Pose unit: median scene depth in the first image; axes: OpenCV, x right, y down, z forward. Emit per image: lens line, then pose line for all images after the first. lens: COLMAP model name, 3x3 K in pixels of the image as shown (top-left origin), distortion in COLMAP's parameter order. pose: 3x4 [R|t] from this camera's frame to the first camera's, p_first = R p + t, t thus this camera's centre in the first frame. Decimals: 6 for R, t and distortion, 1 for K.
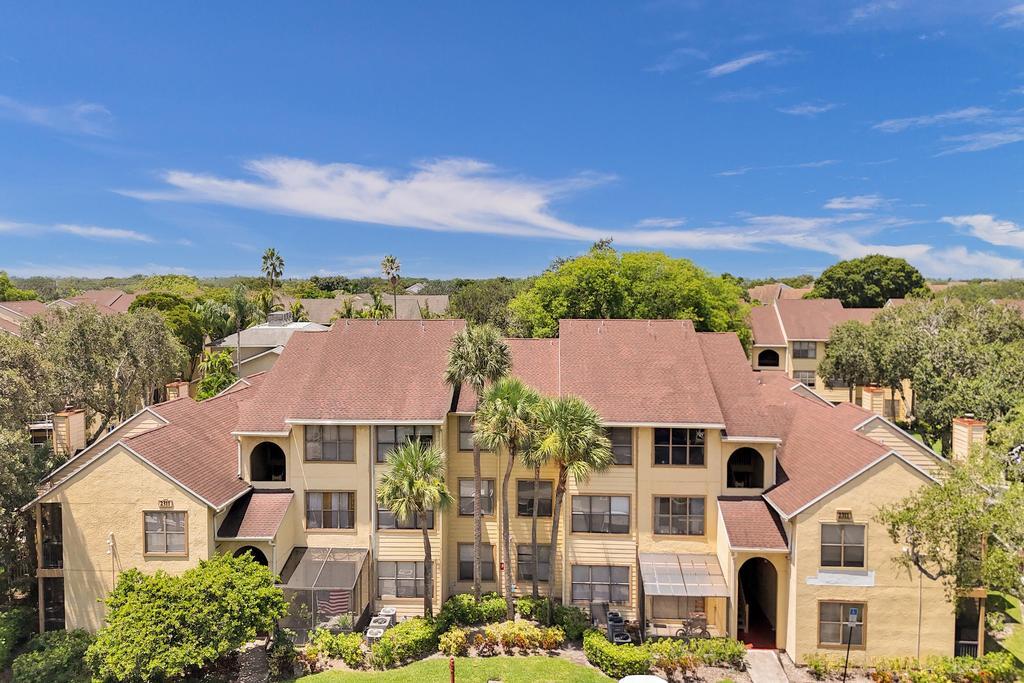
lens RADIAL K [[775.7, 0, 487.3], [0, 775.7, 355.8], [0, 0, 1]] dist [0.045329, 0.002021]
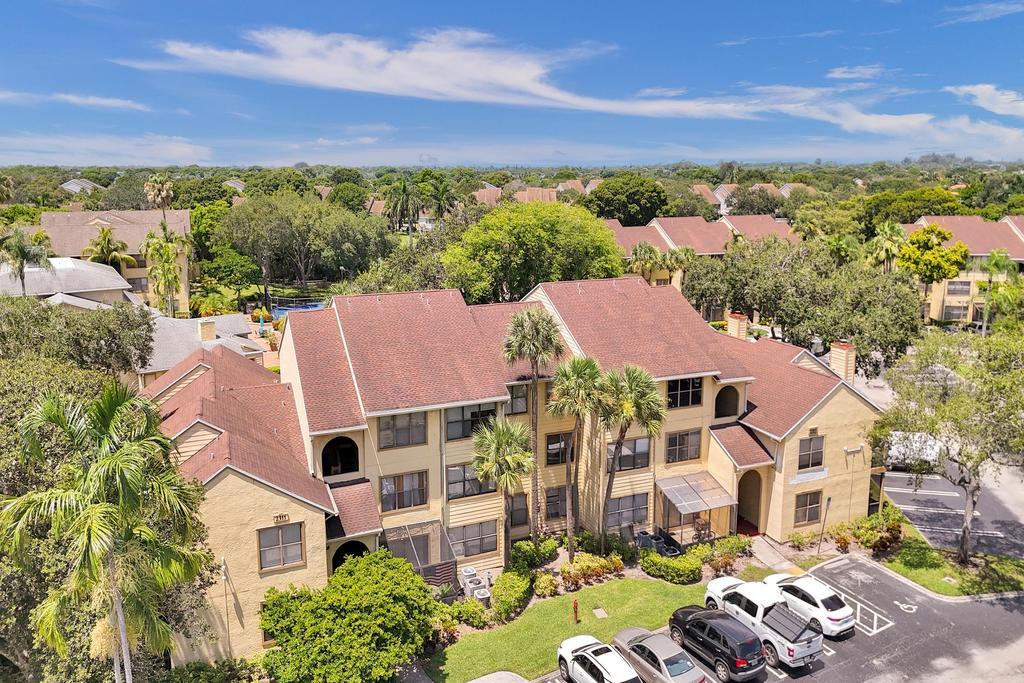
lens RADIAL K [[775.7, 0, 522.4], [0, 775.7, 335.8], [0, 0, 1]] dist [0.045329, 0.002021]
pose [[0.904729, -0.095702, 0.415099, -0.488943], [0.048880, 0.991324, 0.122015, -0.134862], [-0.423175, -0.090101, 0.901557, 0.005088]]
